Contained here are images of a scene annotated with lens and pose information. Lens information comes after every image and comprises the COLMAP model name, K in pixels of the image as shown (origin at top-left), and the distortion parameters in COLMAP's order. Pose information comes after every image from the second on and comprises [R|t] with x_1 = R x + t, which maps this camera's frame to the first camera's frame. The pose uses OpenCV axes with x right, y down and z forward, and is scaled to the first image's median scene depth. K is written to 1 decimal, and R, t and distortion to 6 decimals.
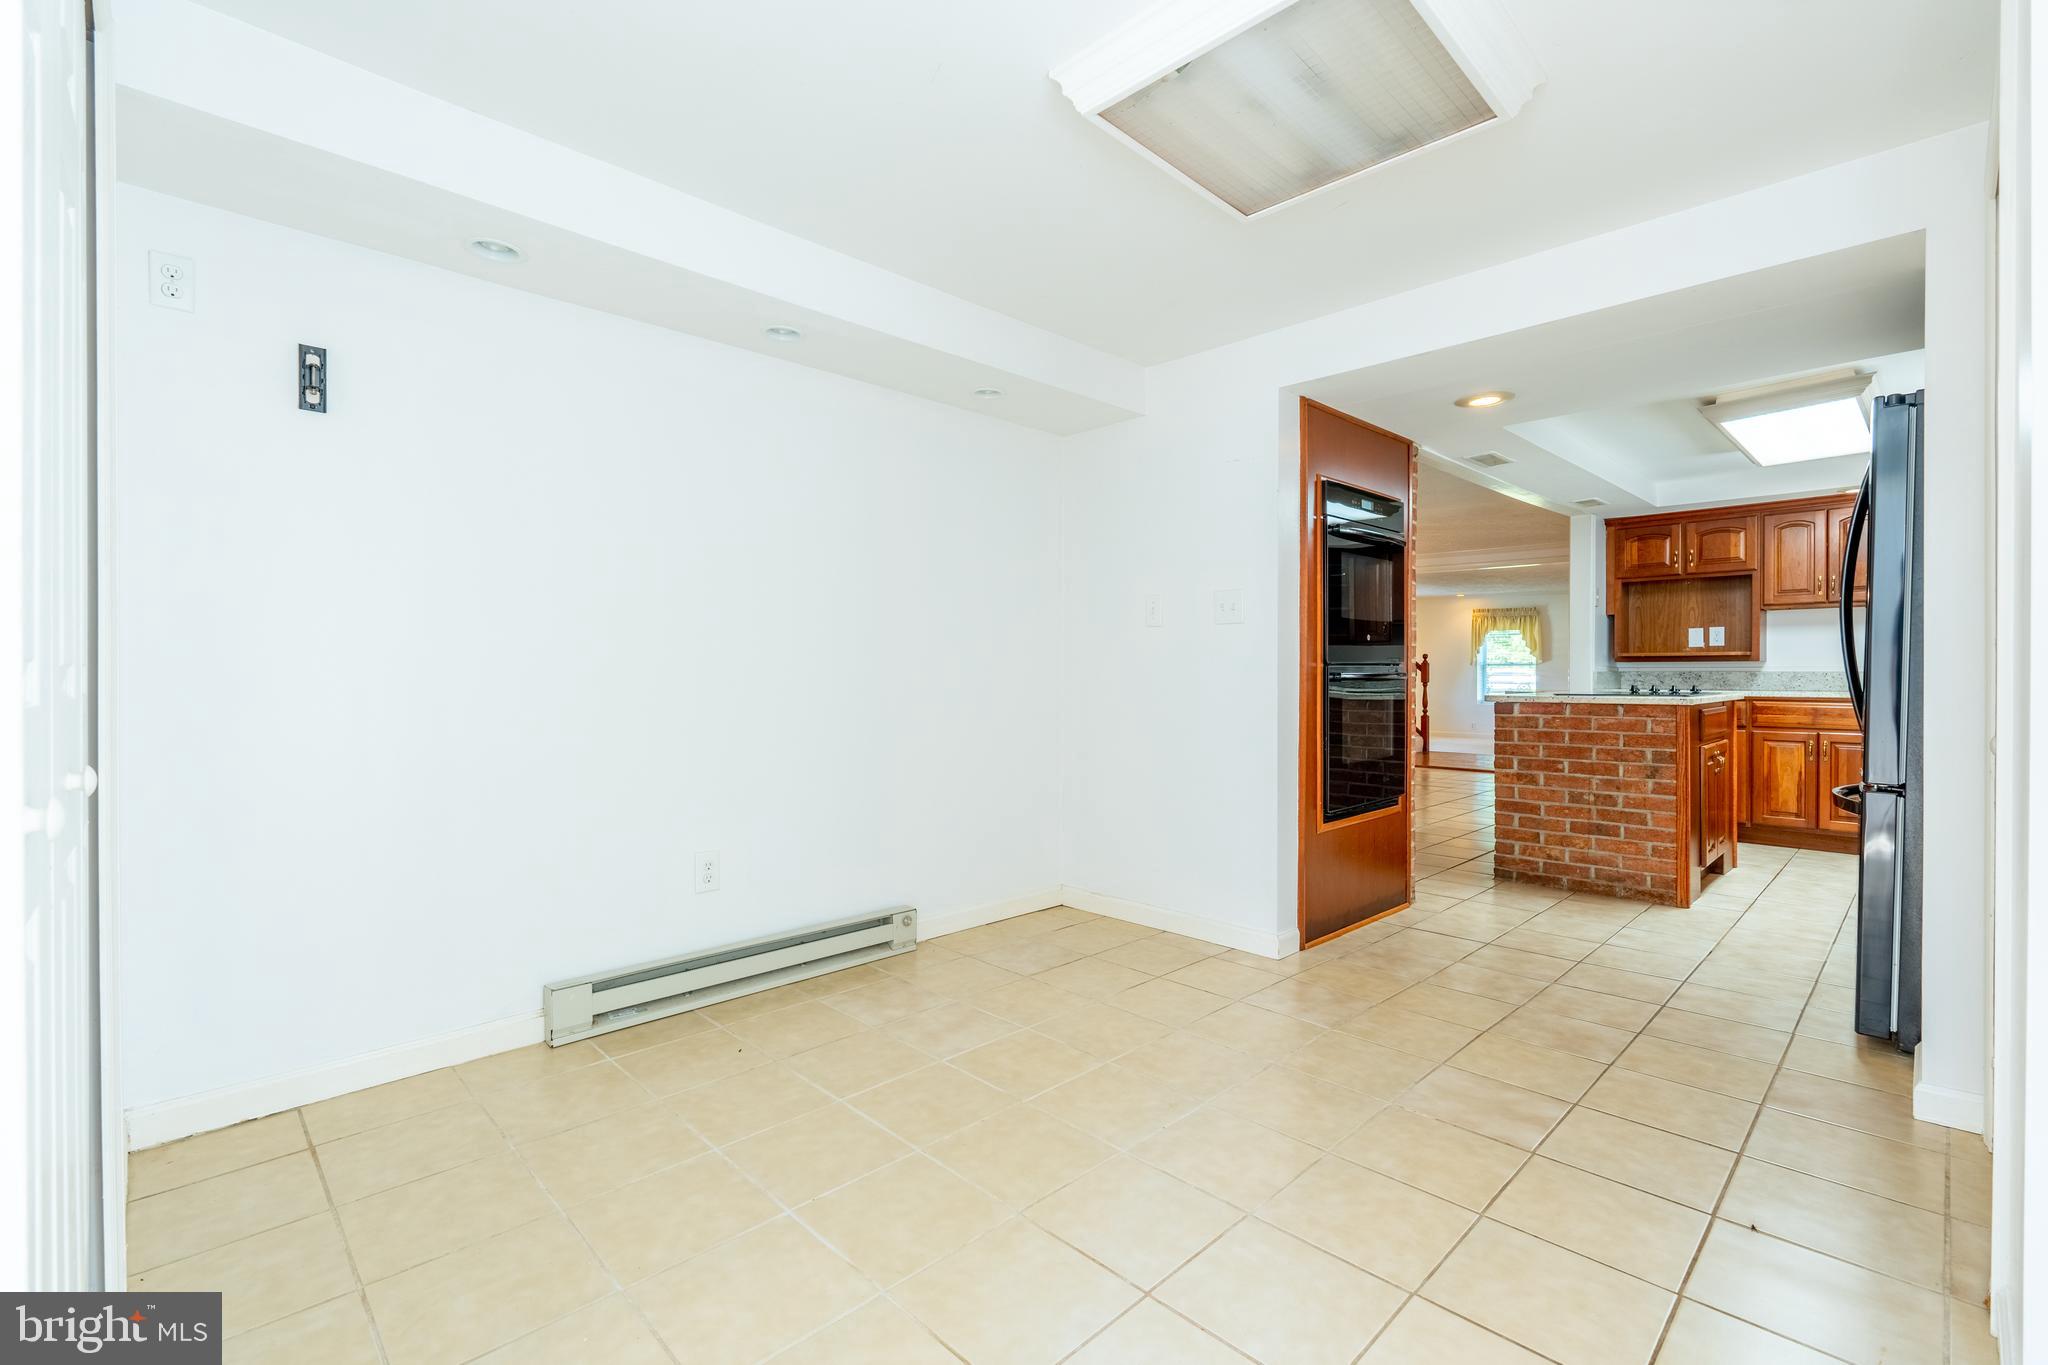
lens RADIAL K [[911.3, 0, 1051.2], [0, 911.3, 679.8], [0, 0, 1]] dist [-0.005639, 0.001323]
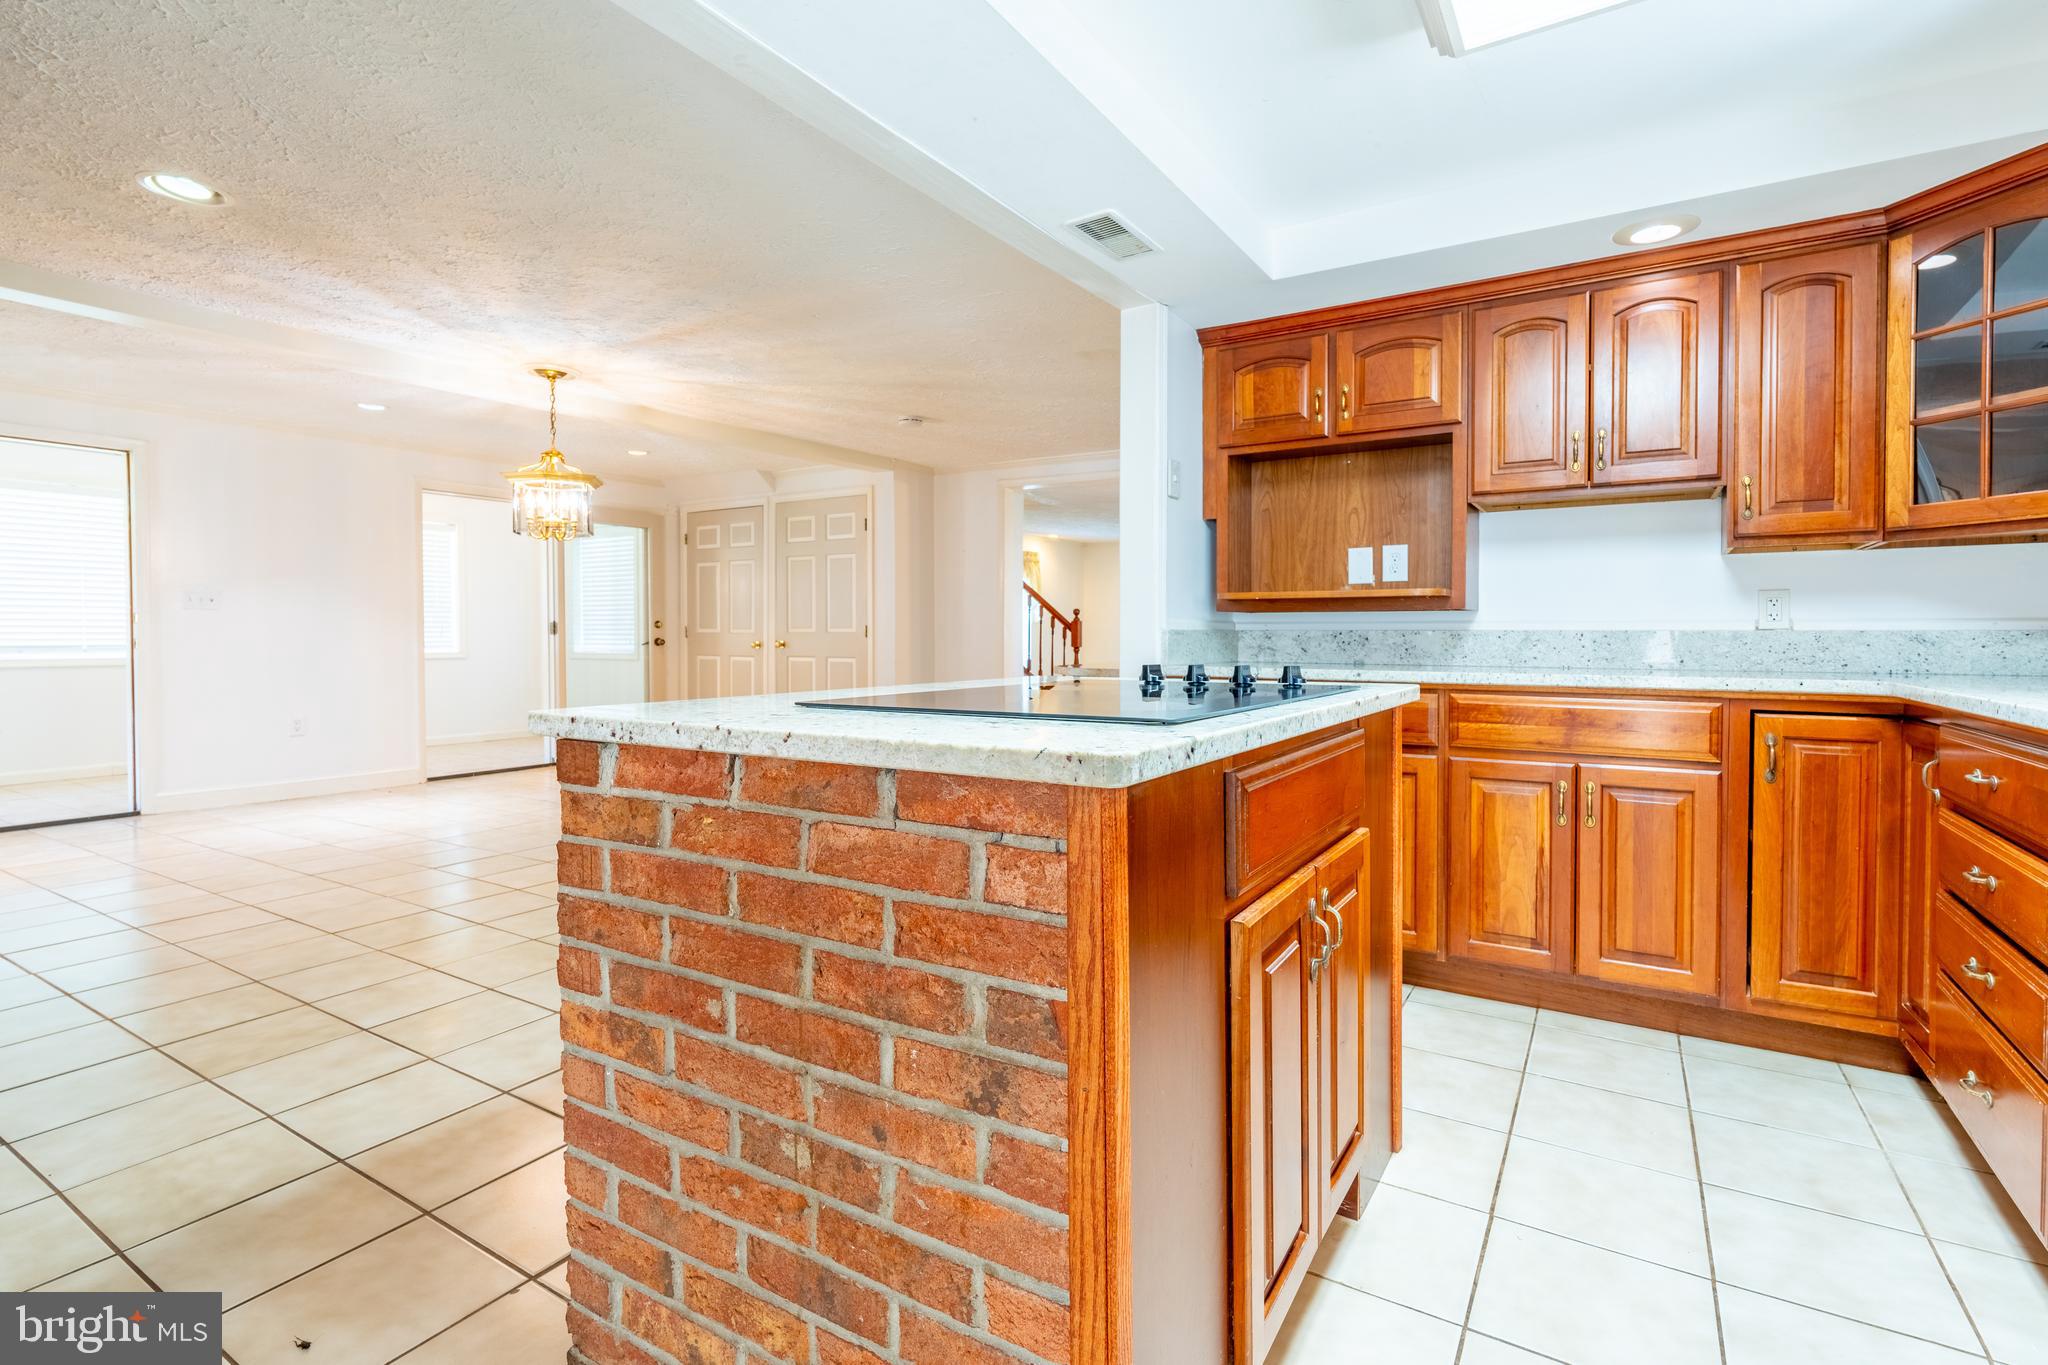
lens RADIAL K [[911.3, 0, 1022.0], [0, 911.3, 653.1], [0, 0, 1]] dist [-0.005639, 0.001323]
pose [[0.981095, -0.004928, 0.193463, 0.474254], [0.002647, 0.999924, 0.012044, -0.002817], [-0.193507, -0.011304, 0.981034, 0.594559]]
